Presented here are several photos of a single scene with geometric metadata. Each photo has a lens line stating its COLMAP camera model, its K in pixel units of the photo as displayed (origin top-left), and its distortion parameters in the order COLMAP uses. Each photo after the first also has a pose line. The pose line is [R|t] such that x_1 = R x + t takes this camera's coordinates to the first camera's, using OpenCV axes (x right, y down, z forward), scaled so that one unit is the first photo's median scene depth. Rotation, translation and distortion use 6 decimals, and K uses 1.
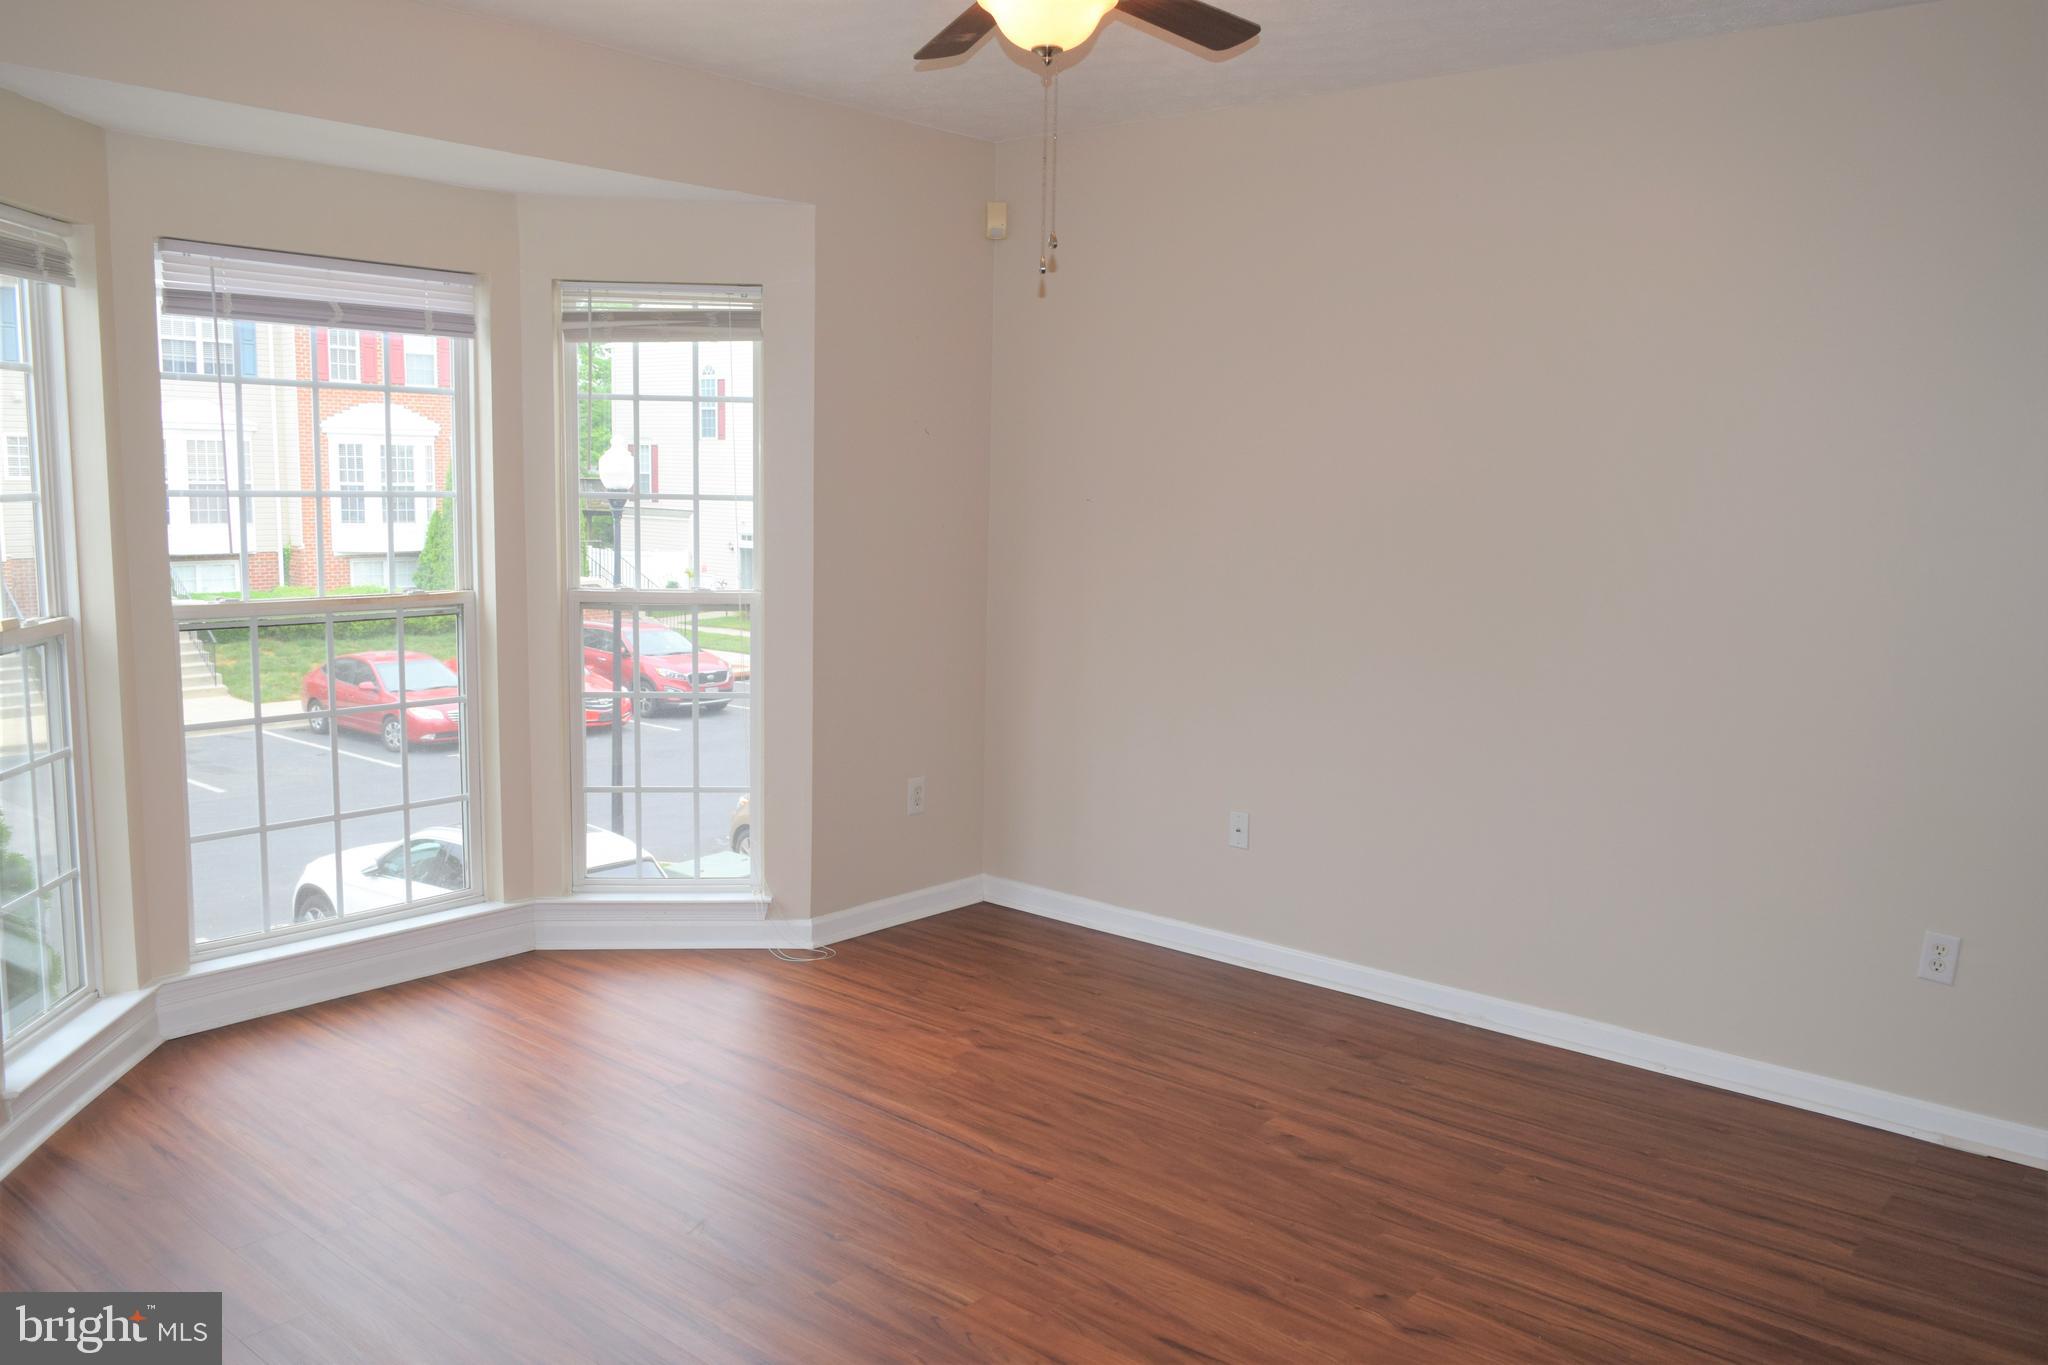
lens RADIAL K [[1592.3, 0, 1024.0], [0, 1592.3, 682.5], [0, 0, 1]] dist [-0.020128, 0.012570]
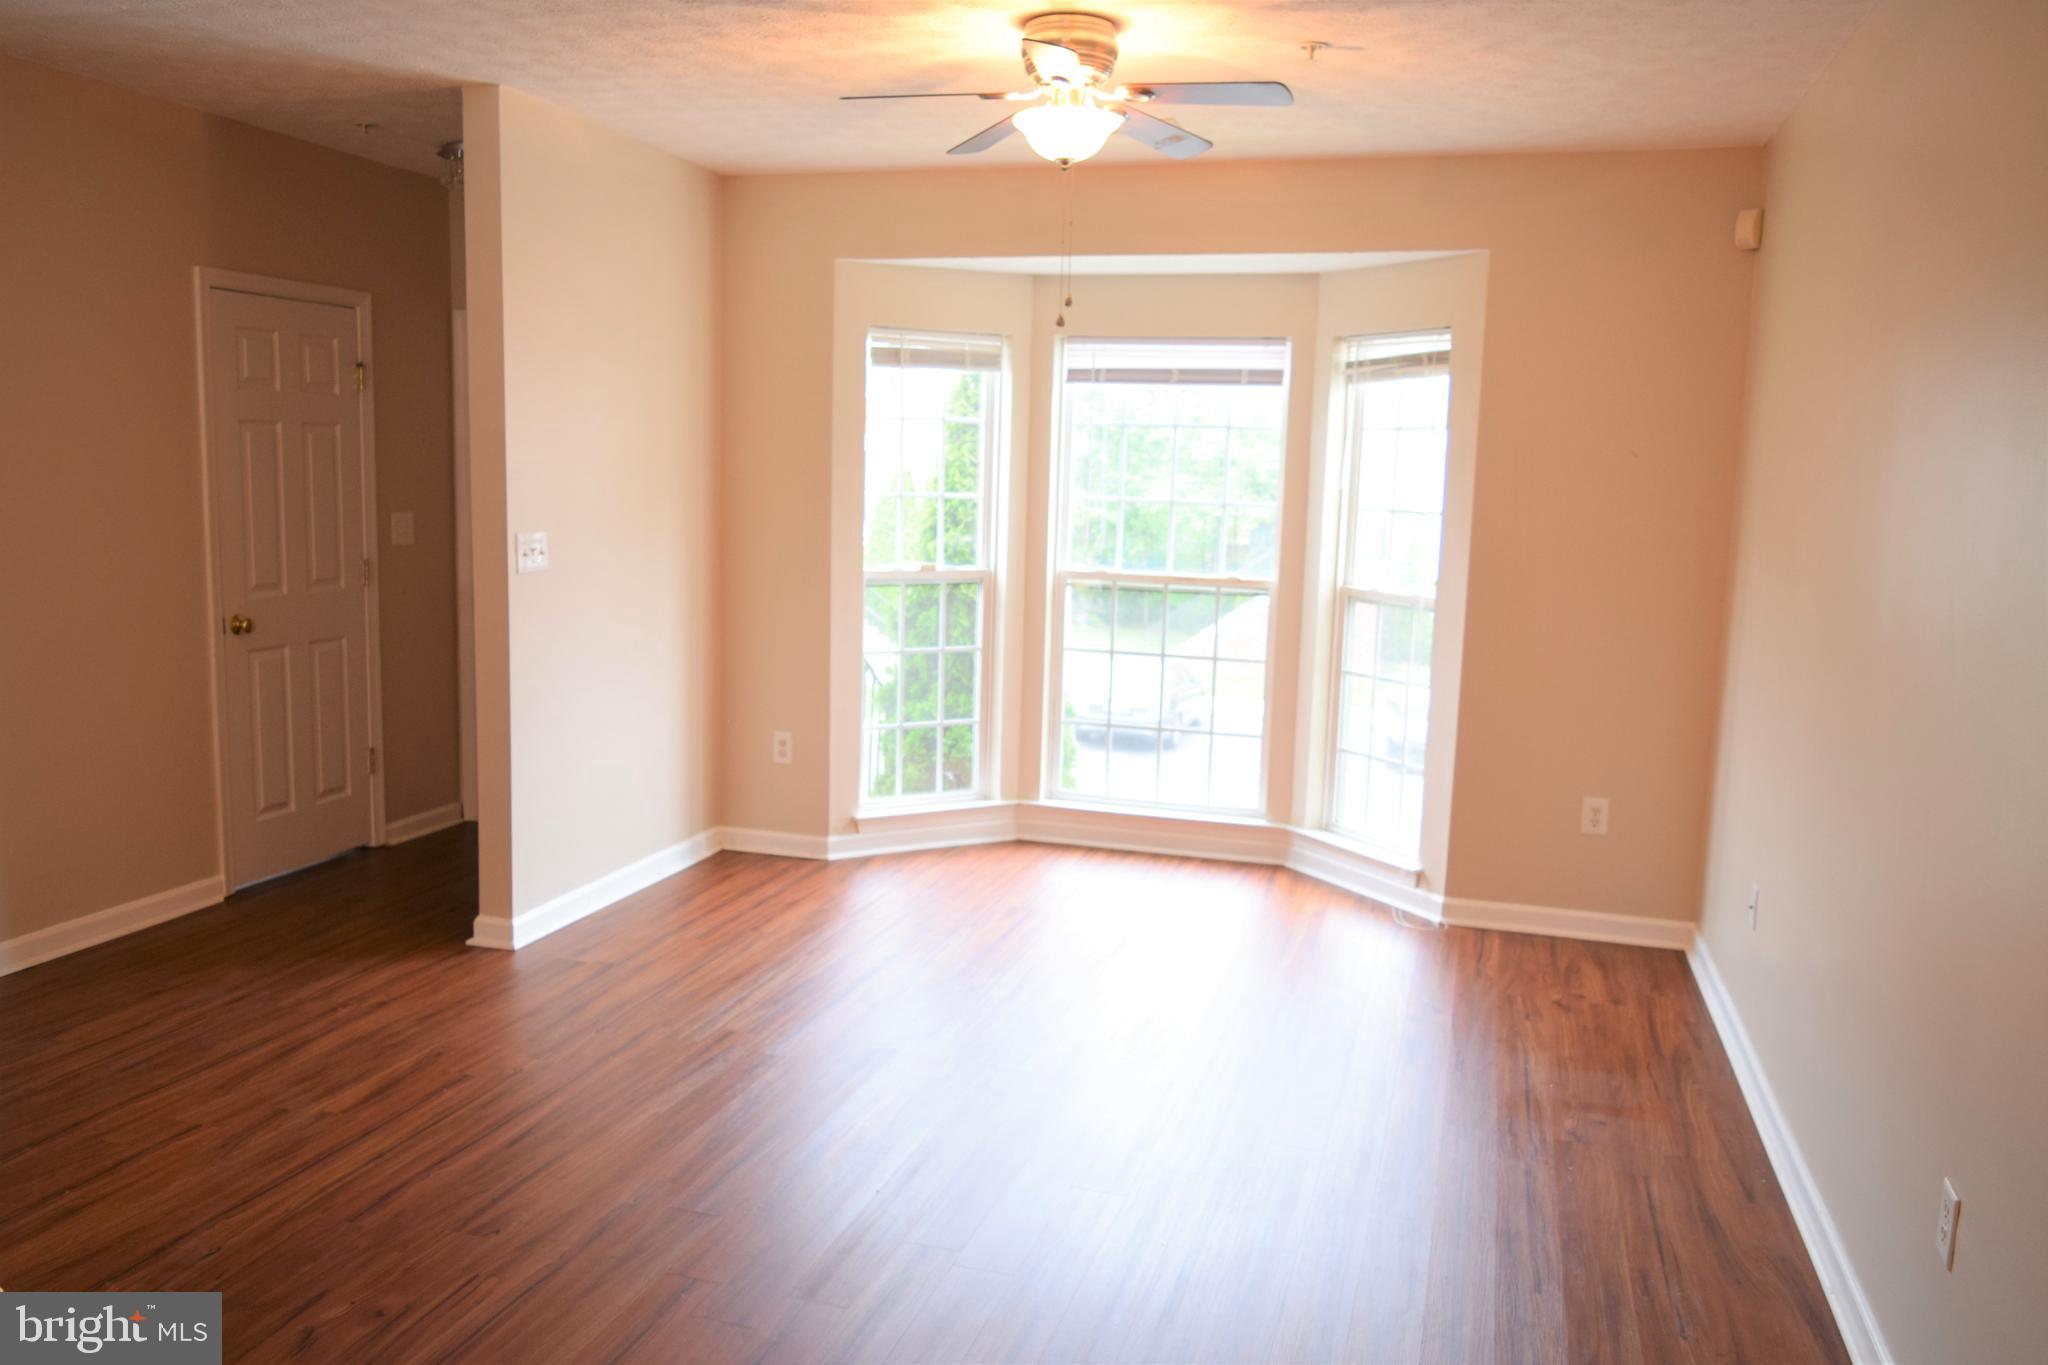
lens RADIAL K [[1592.3, 0, 1024.0], [0, 1592.3, 682.5], [0, 0, 1]] dist [-0.020128, 0.012570]
pose [[0.380382, 0.105592, -0.918782, 0.791178], [-0.154210, 0.986794, 0.049564, -0.006626], [0.911882, 0.122832, 0.391642, 0.307767]]
